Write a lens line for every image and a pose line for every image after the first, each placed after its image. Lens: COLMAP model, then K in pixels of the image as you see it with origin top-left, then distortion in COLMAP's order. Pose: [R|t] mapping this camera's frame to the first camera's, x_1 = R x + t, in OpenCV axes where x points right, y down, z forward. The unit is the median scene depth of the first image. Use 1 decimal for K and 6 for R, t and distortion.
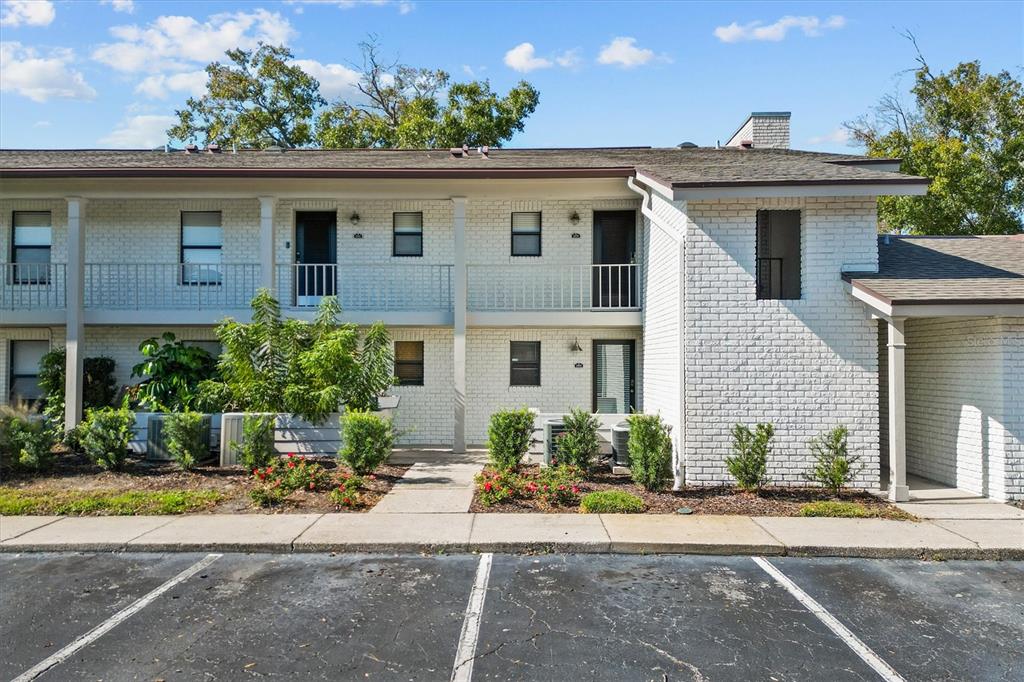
lens RADIAL K [[742.1, 0, 512.0], [0, 742.1, 341.0], [0, 0, 1]] dist [0.103485, -0.136231]
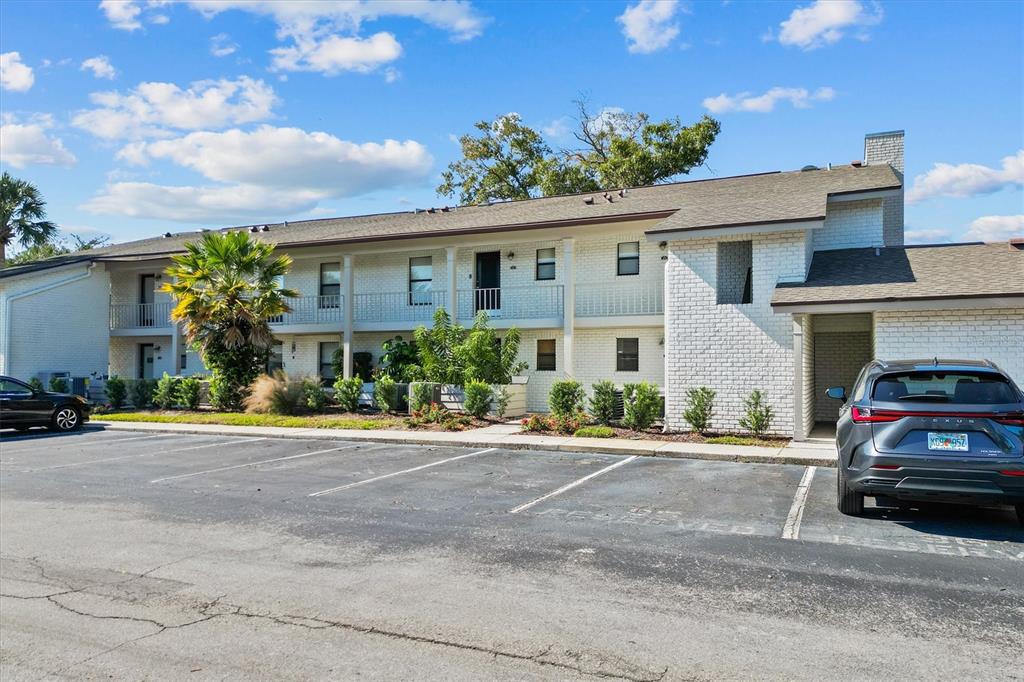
lens RADIAL K [[742.1, 0, 512.0], [0, 742.1, 341.0], [0, 0, 1]] dist [0.103485, -0.136231]
pose [[0.922144, -0.014454, -0.386577, 0.473595], [0.010838, 0.999875, -0.011532, 0.025716], [0.386696, 0.006444, 0.922185, -0.451858]]
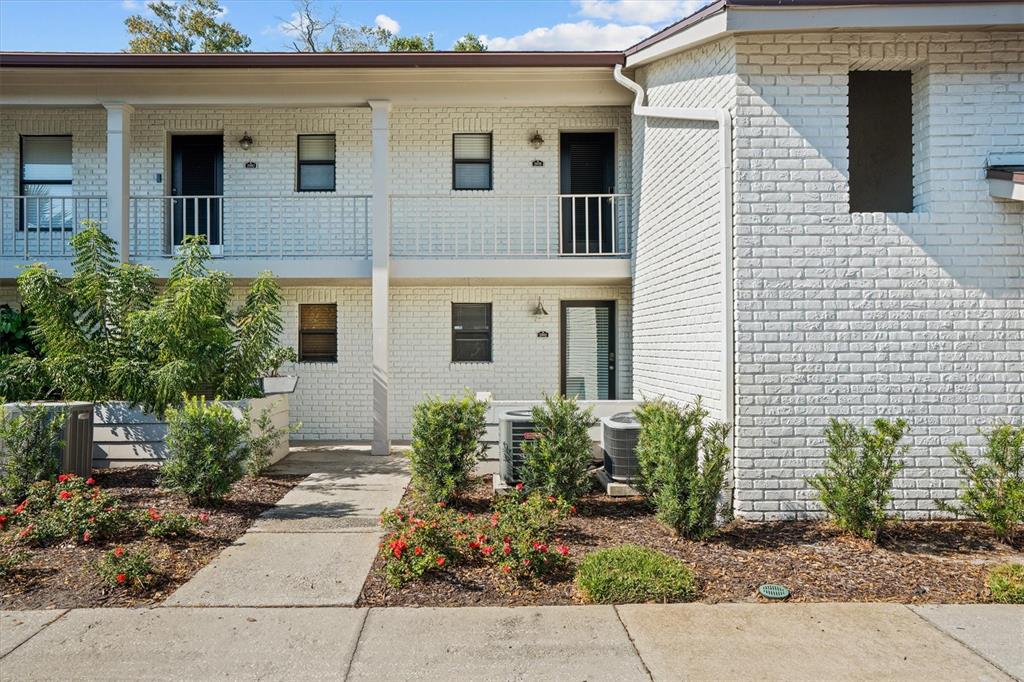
lens RADIAL K [[681.9, 0, 475.9], [0, 681.9, 336.6], [0, 0, 1]] dist [-0.038247, 0.043284]
pose [[0.999797, -0.005815, 0.019301, 0.011318], [0.005495, 0.999847, 0.016602, 0.031479], [-0.019394, -0.016493, 0.999676, 0.415654]]
